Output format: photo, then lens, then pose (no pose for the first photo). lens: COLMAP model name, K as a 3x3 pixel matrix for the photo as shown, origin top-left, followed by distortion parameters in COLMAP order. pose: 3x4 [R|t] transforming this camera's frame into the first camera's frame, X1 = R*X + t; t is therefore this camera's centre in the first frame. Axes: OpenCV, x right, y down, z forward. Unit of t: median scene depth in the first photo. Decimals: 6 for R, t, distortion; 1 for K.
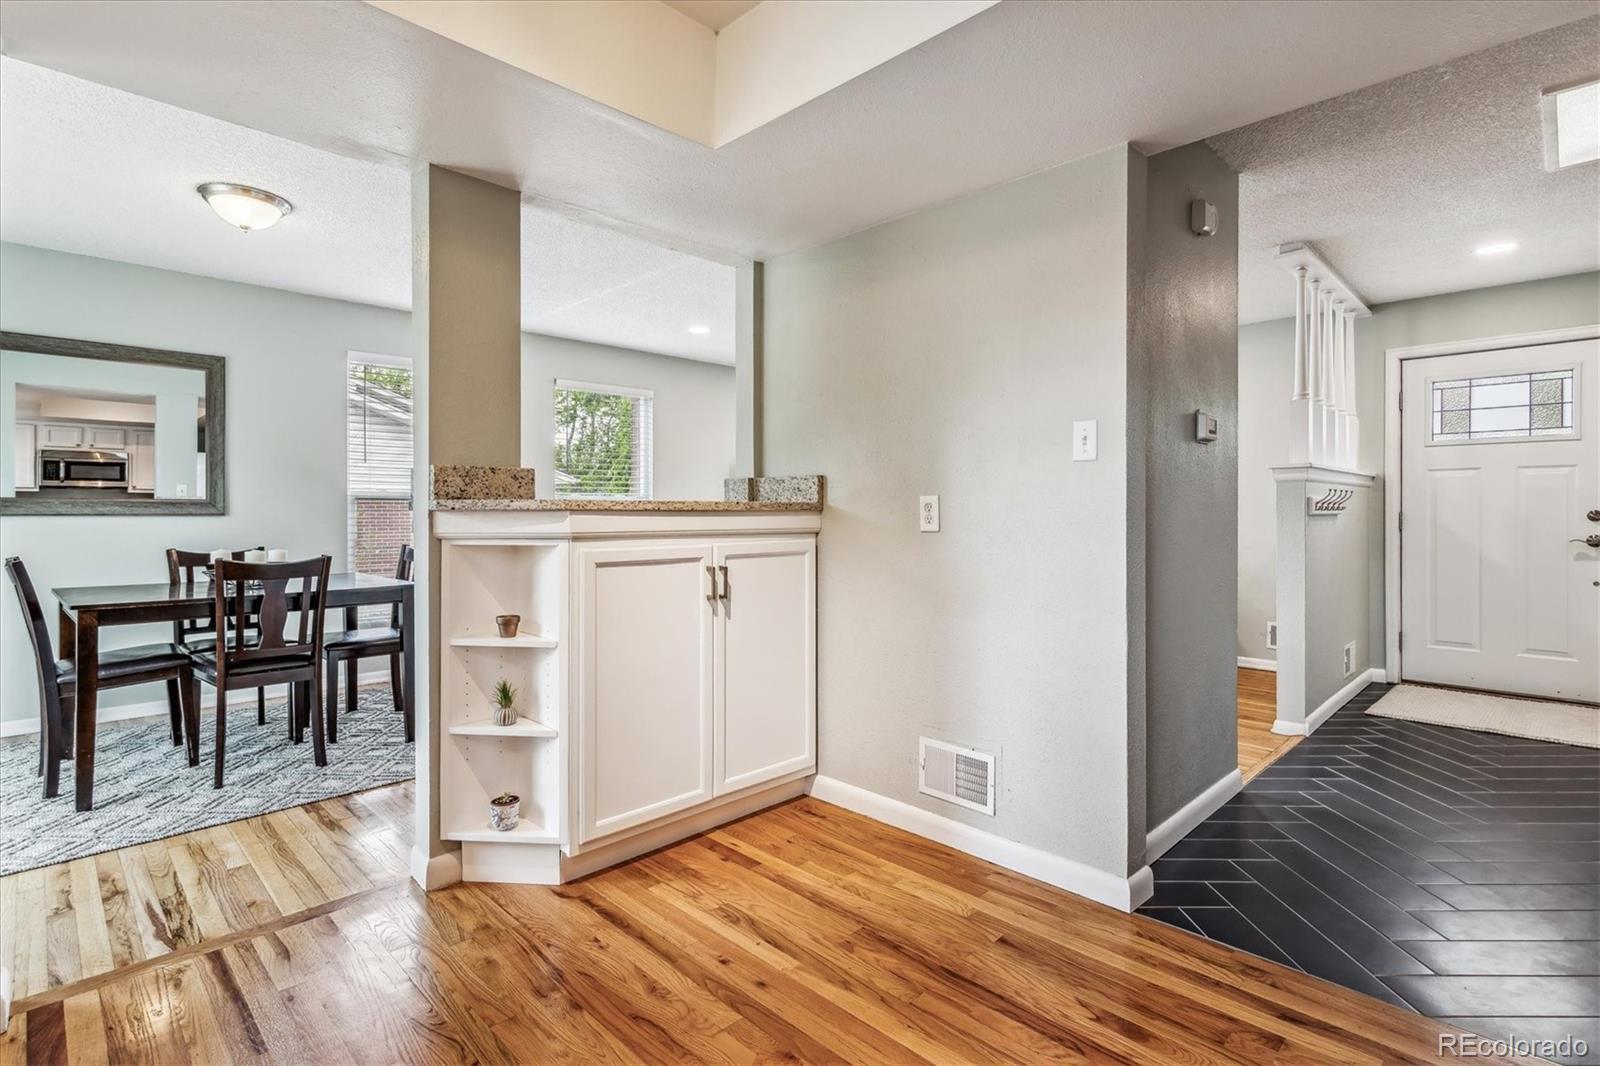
lens RADIAL K [[777.0, 0, 805.9], [0, 777.0, 522.9], [0, 0, 1]] dist [0.002255, -0.000216]
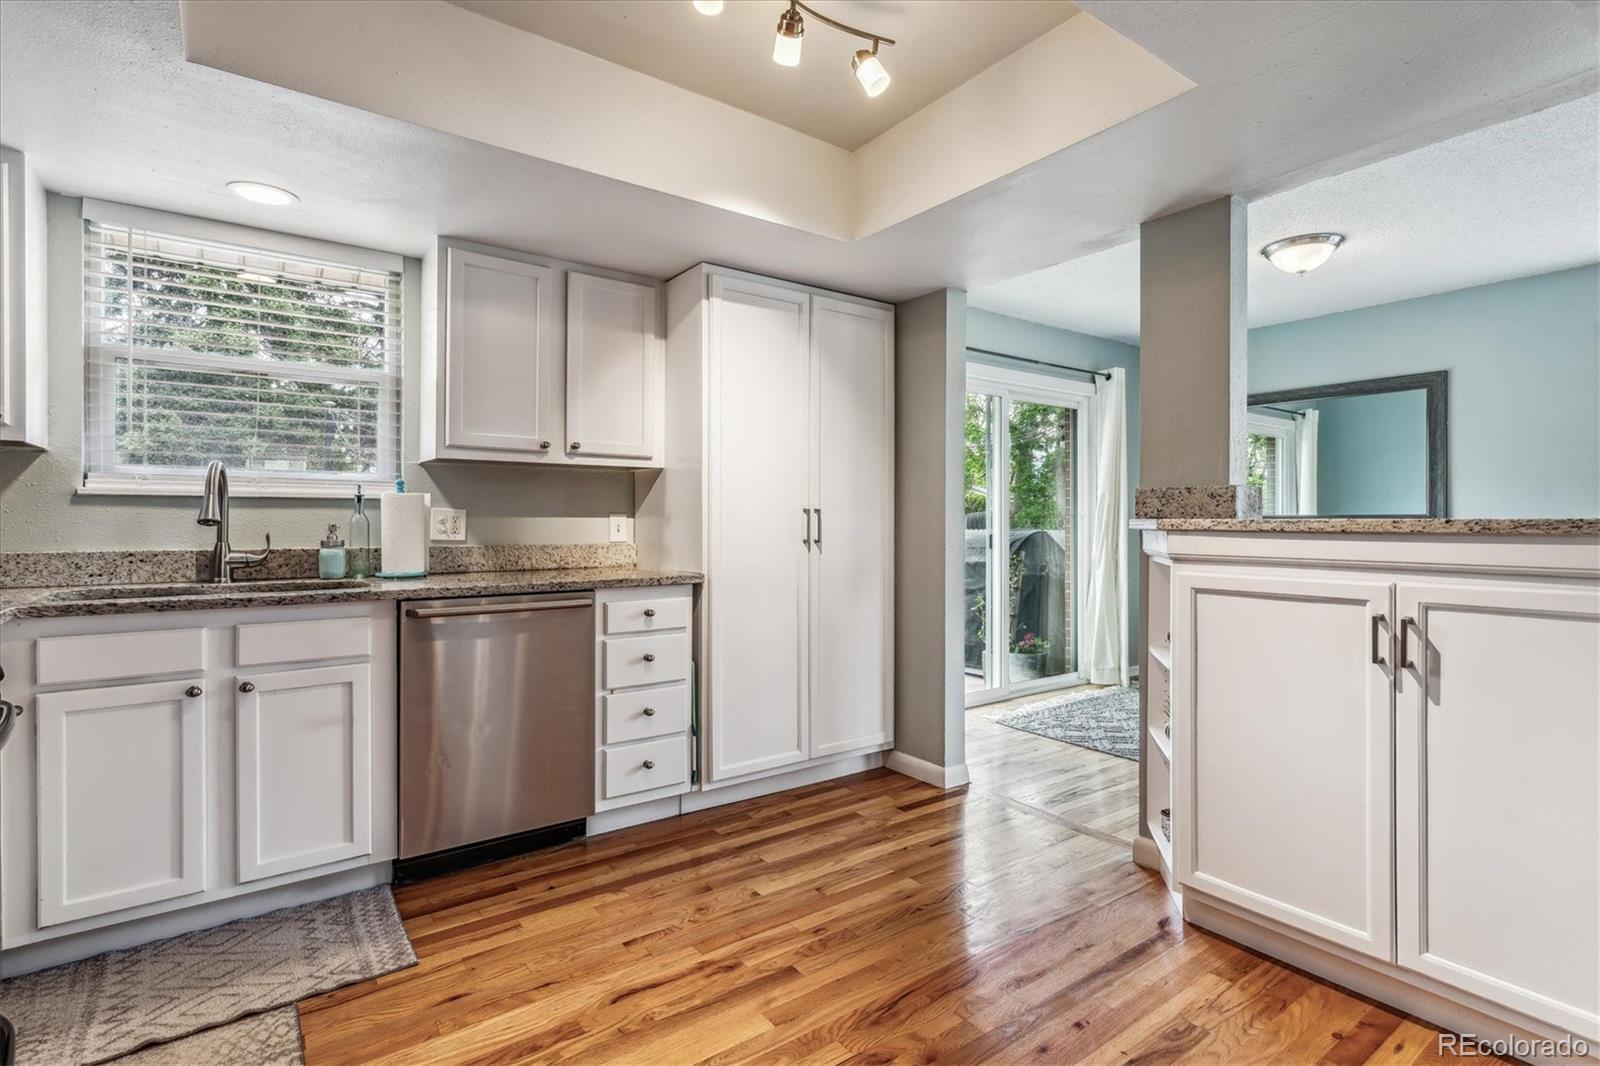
lens RADIAL K [[777.0, 0, 799.3], [0, 777.0, 522.5], [0, 0, 1]] dist [0.002255, -0.000216]
pose [[-0.163144, 0.003076, -0.986597, 0.713703], [-0.016496, 0.999847, 0.005845, -0.023390], [0.986464, 0.017228, -0.163069, 0.684102]]
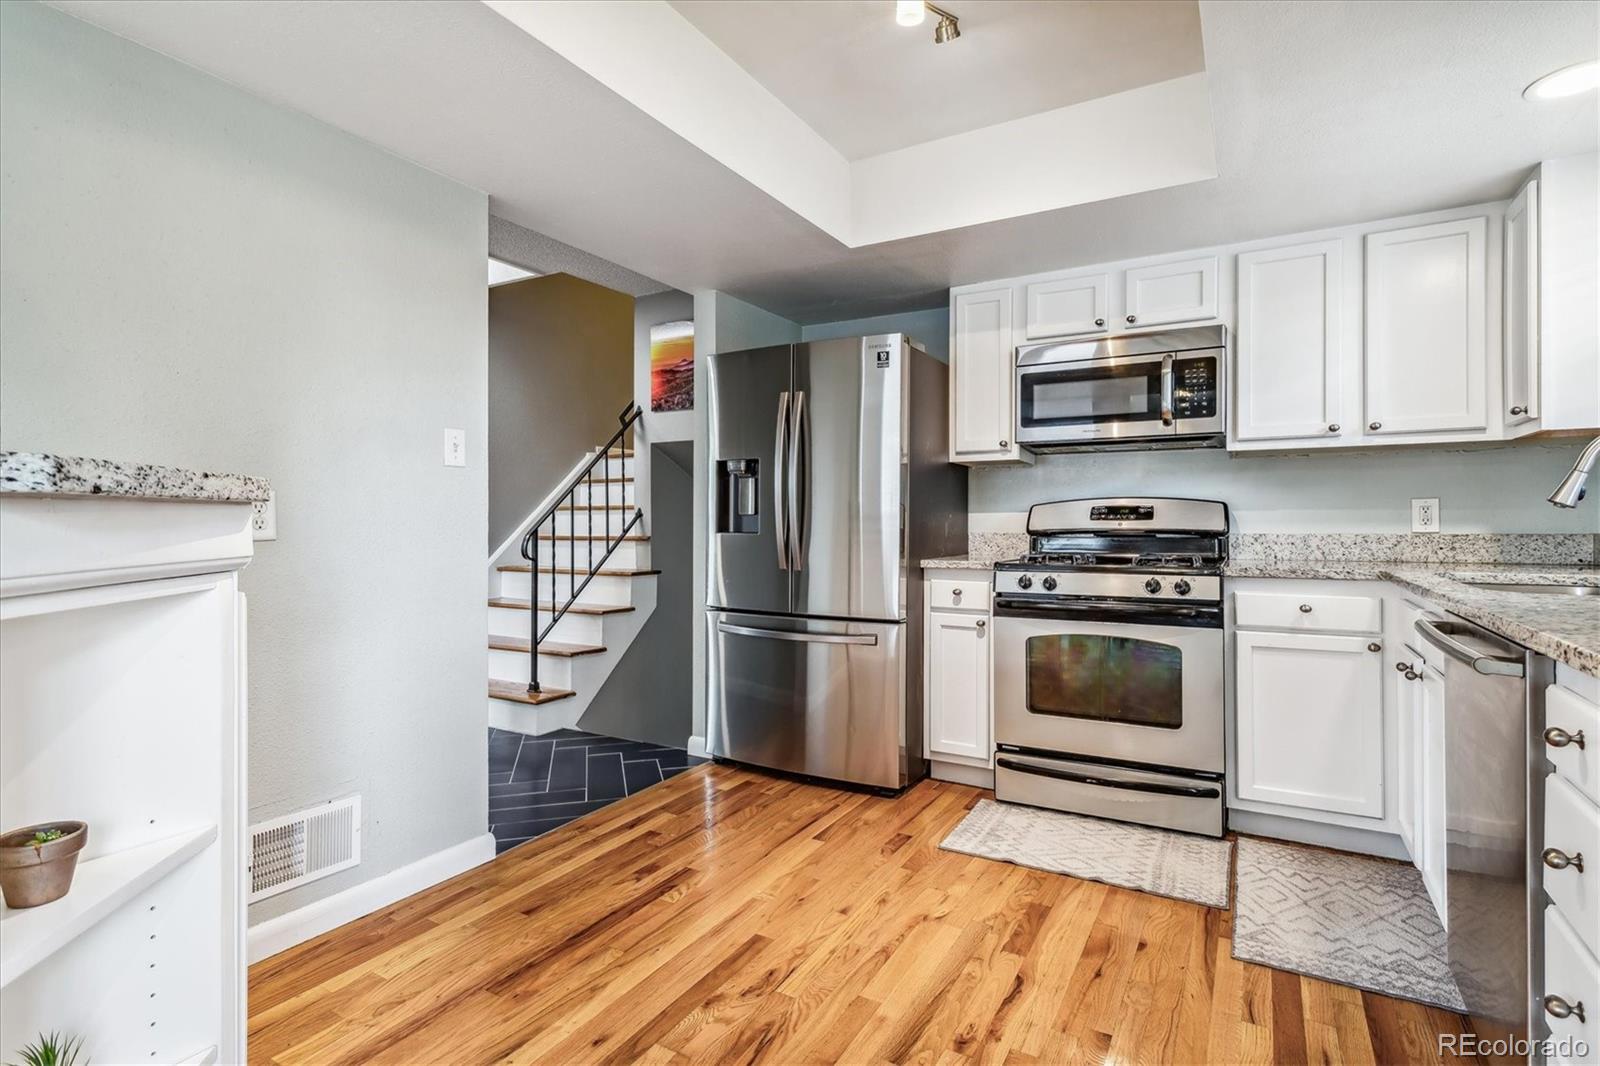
lens RADIAL K [[777.0, 0, 808.4], [0, 777.0, 523.4], [0, 0, 1]] dist [0.002255, -0.000216]
pose [[-0.255950, -0.005247, 0.966676, -0.778882], [0.014693, 0.999849, 0.009317, -0.004278], [-0.966578, 0.016588, -0.255834, 0.785276]]
